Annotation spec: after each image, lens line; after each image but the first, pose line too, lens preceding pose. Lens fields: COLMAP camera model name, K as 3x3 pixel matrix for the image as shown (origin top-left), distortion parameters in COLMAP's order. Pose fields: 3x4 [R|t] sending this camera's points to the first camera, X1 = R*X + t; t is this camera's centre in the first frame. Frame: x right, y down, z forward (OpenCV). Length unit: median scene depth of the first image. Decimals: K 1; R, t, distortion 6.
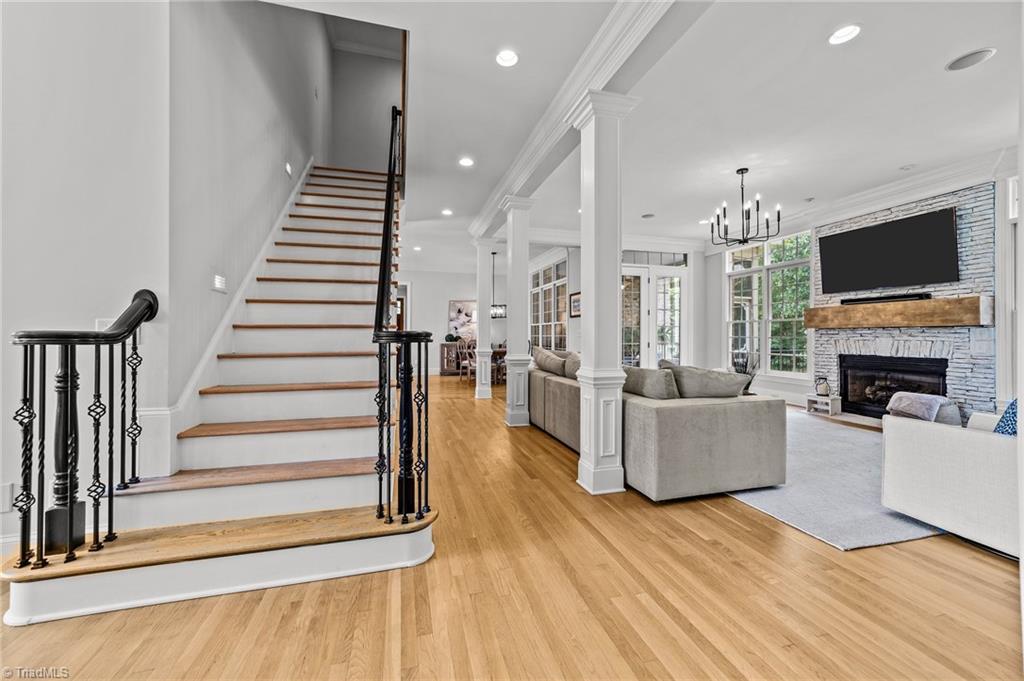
lens RADIAL K [[398.0, 0, 510.6], [0, 398.0, 333.6], [0, 0, 1]] dist [-0.000628, 0.000038]
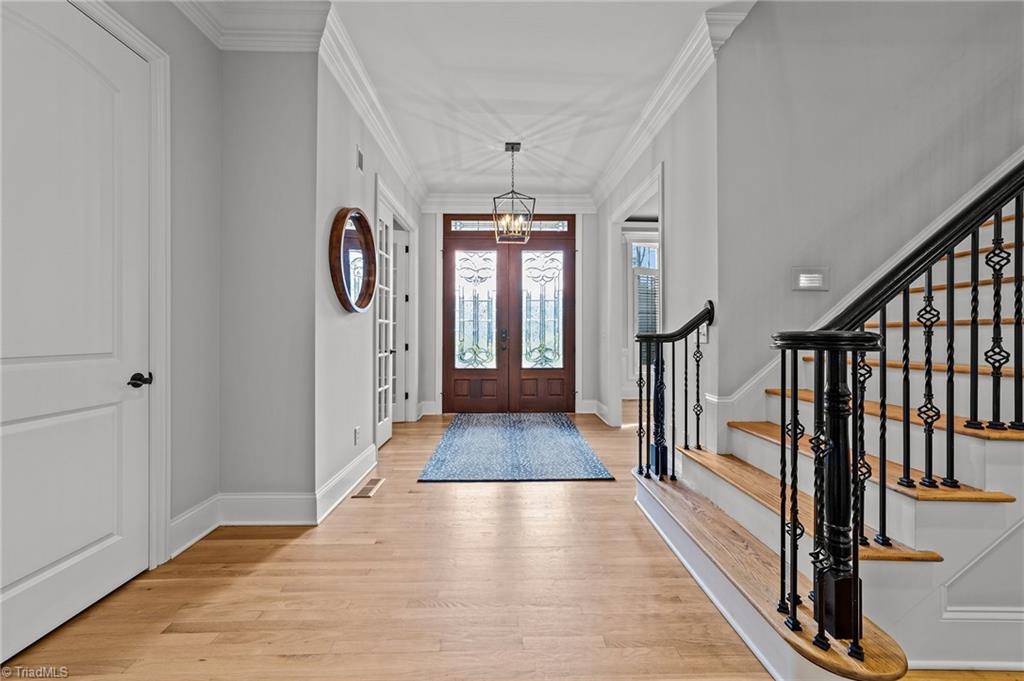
lens RADIAL K [[398.0, 0, 511.7], [0, 398.0, 336.4], [0, 0, 1]] dist [-0.000628, 0.000038]
pose [[-0.248425, 0.002308, -0.968648, 0.455618], [0.002308, 0.999996, 0.001790, 0.000243], [0.968648, -0.001791, -0.248429, 0.692833]]
